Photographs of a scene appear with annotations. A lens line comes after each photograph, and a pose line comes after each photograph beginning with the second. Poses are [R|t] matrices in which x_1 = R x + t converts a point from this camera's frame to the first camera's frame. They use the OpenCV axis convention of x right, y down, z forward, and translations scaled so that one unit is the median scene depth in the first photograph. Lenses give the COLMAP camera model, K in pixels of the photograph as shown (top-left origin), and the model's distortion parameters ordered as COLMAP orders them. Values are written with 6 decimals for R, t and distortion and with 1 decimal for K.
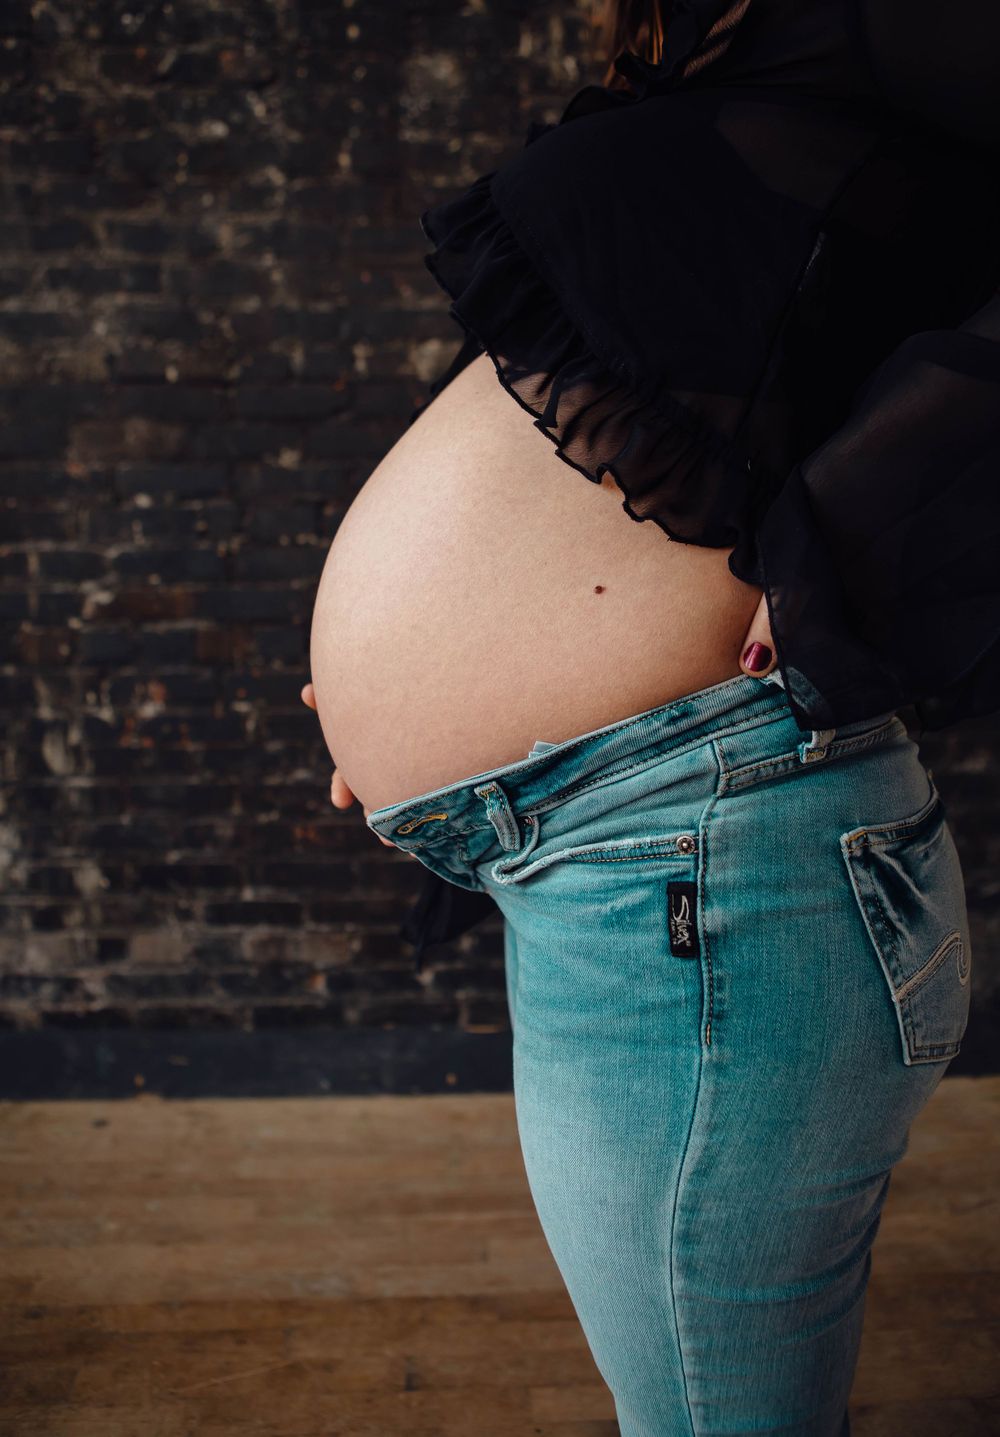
lens RADIAL K [[1005.9, 0, 497.2], [0, 1005.9, 698.2], [0, 0, 1]] dist [-0.086617, 0.054067]
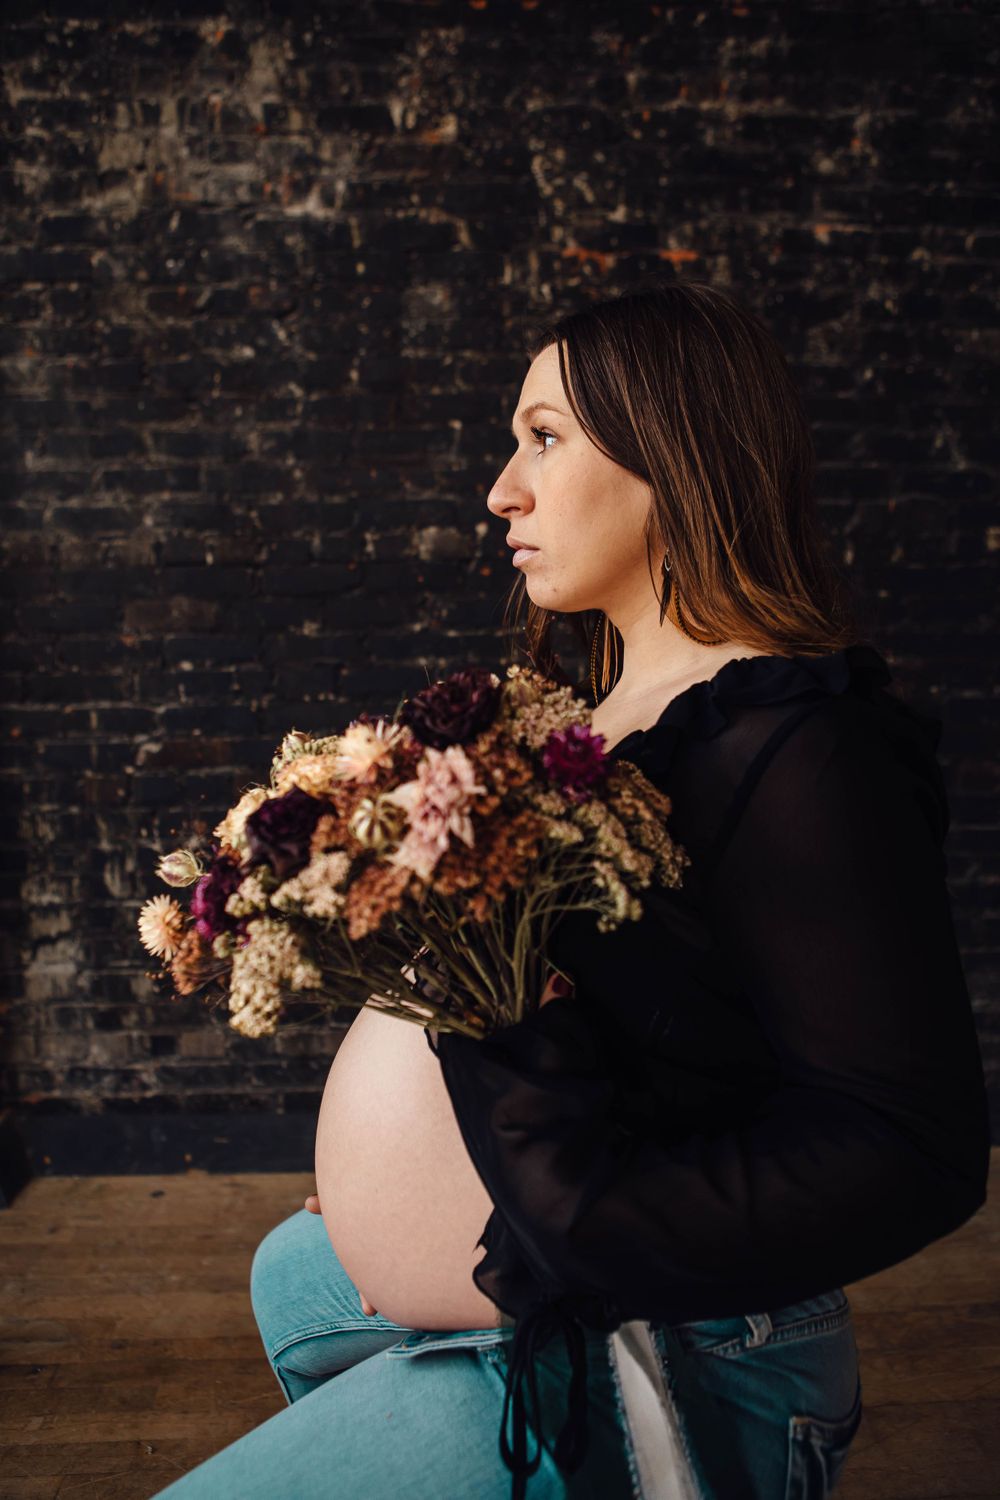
lens RADIAL K [[1030.1, 0, 499.1], [0, 1030.1, 755.8], [0, 0, 1]] dist [-0.097916, 0.066704]
pose [[0.999884, -0.010361, -0.011177, 0.026145], [0.010331, 0.999943, -0.002769, -0.086450], [0.011205, 0.002653, 0.999934, -0.206223]]
